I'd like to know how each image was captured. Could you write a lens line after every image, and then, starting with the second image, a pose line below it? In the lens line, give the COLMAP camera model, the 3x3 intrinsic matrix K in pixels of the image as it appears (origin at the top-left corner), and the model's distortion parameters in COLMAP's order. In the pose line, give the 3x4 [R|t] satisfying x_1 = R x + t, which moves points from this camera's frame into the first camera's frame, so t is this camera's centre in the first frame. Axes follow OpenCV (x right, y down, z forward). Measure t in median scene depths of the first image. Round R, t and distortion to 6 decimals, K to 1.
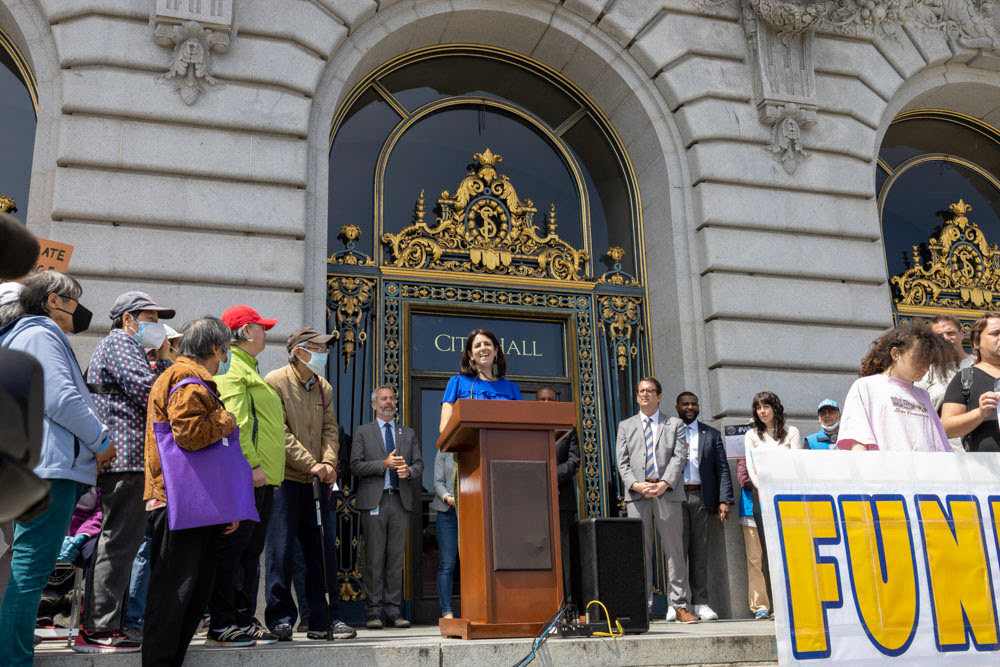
lens RADIAL K [[1008.7, 0, 502.1], [0, 1008.7, 332.7], [0, 0, 1]] dist [0.016510, 0.000000]
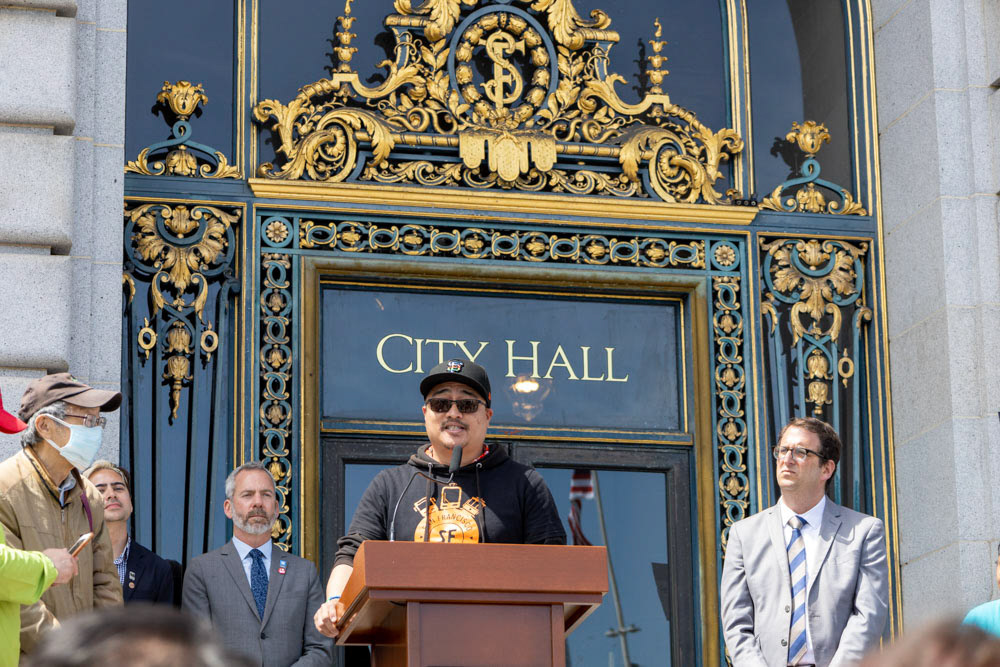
lens RADIAL K [[2717.1, 0, 508.0], [0, 2717.1, 339.0], [0, 0, 1]] dist [-0.021426, 0.000000]
pose [[0.998740, 0.001180, -0.050171, 0.046953], [0.000924, 0.999121, 0.041904, -0.043967], [0.050177, -0.041897, 0.997861, -0.156152]]
